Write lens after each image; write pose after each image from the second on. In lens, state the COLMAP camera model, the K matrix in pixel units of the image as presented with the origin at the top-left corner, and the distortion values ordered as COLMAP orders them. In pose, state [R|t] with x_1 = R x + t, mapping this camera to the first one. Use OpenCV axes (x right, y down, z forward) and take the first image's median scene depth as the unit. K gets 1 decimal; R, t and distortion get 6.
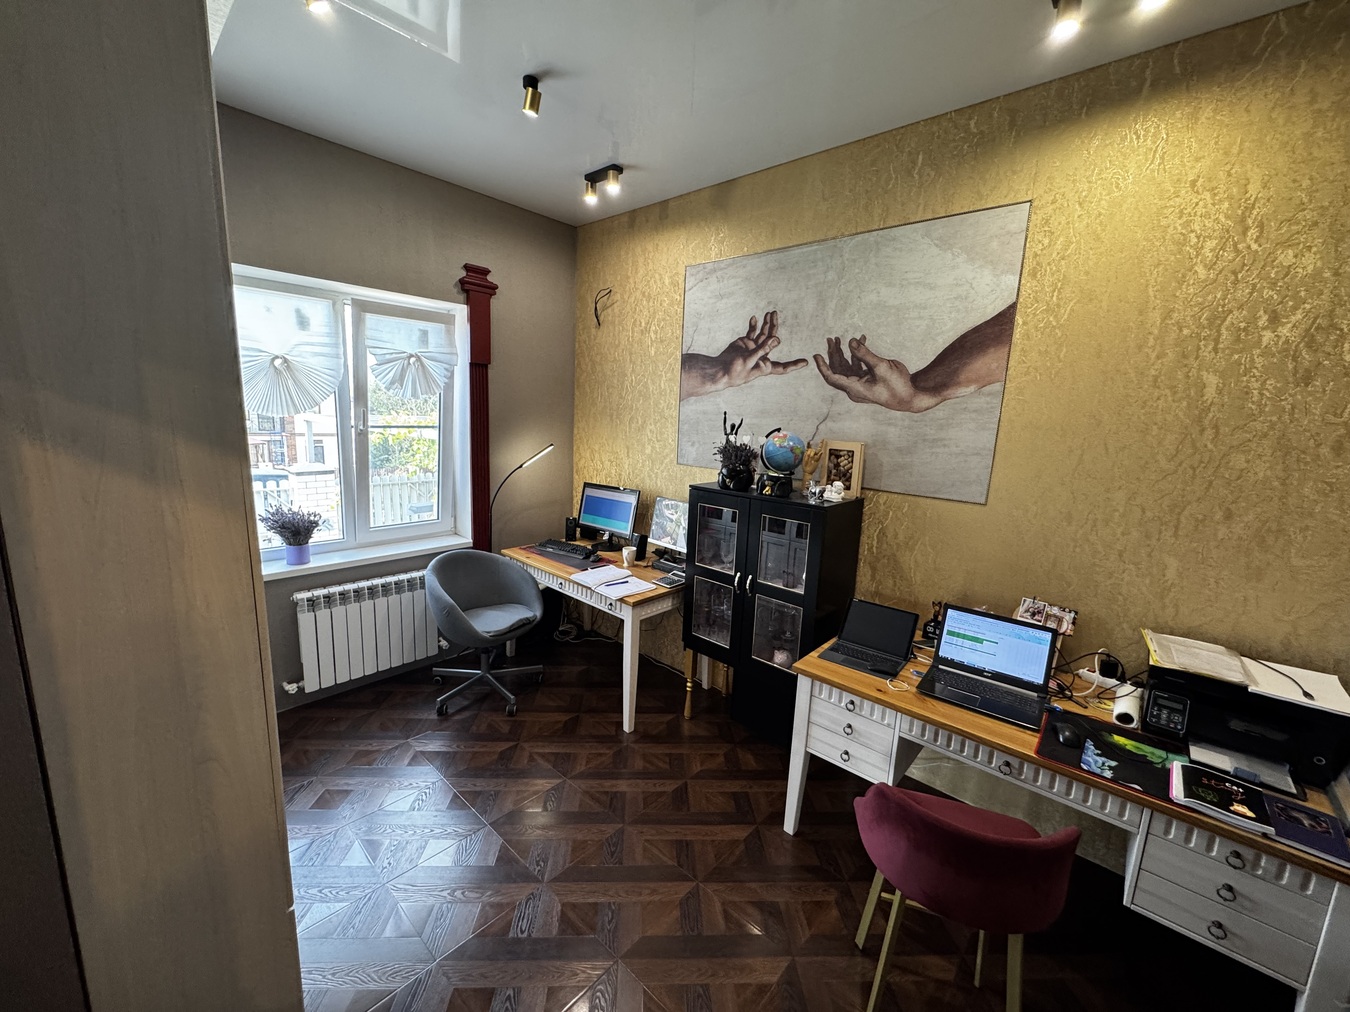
lens RADIAL K [[537.7, 0, 673.9], [0, 537.7, 505.3], [0, 0, 1]] dist [-0.002313, 0.000278]
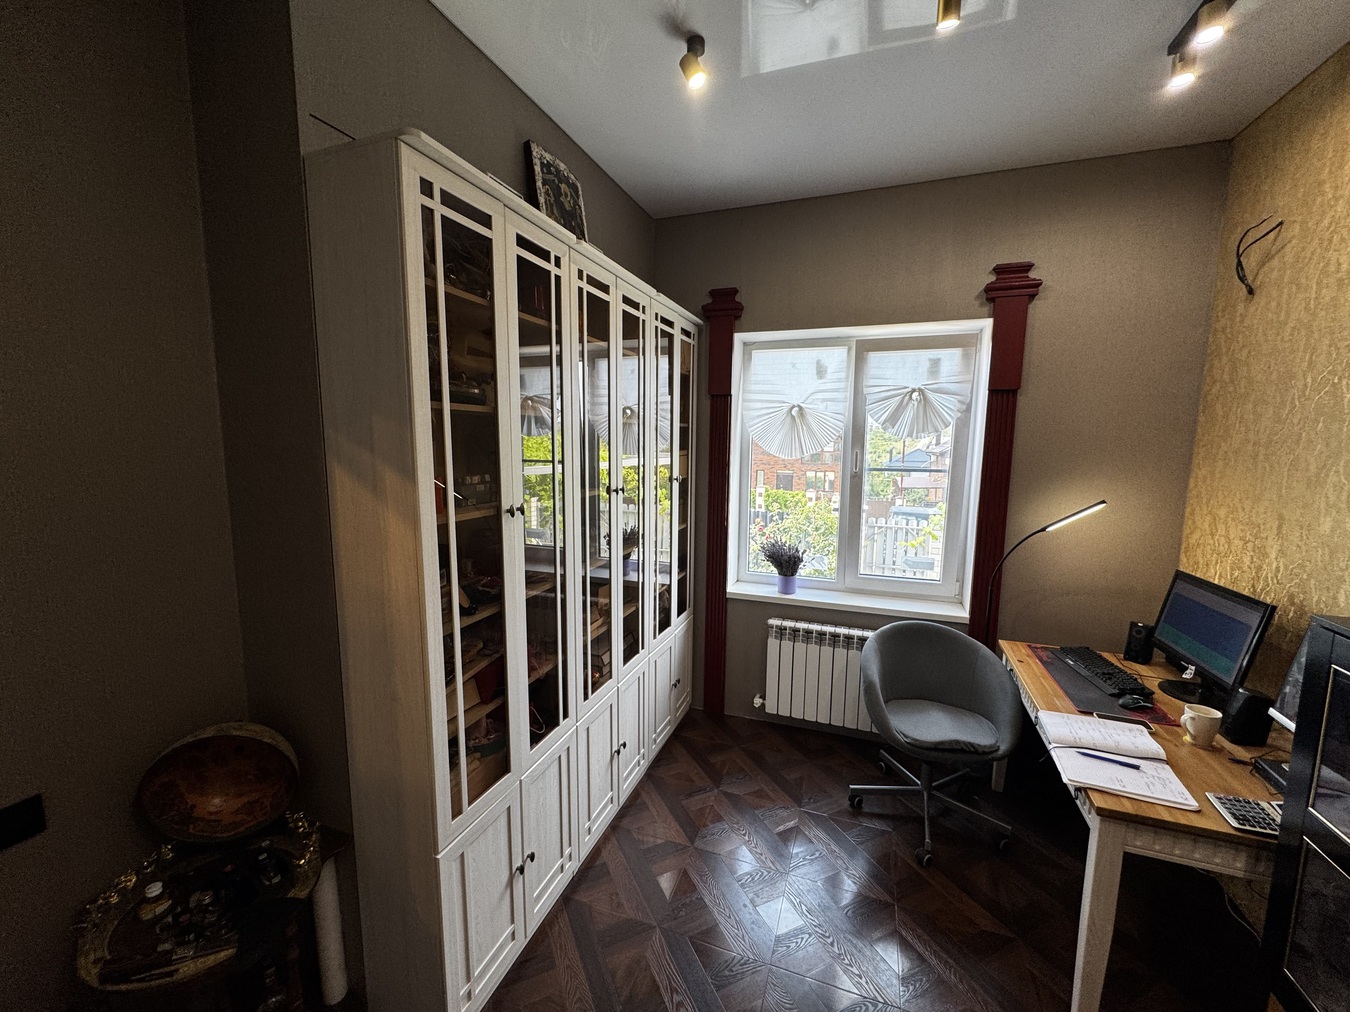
lens RADIAL K [[539.4, 0, 680.9], [0, 539.4, 506.0], [0, 0, 1]] dist [-0.001640, 0.000071]
pose [[0.374574, 0.074815, -0.924174, 0.198609], [-0.153787, 0.987946, 0.017647, -0.046733], [0.914354, 0.135516, 0.381565, 0.333140]]
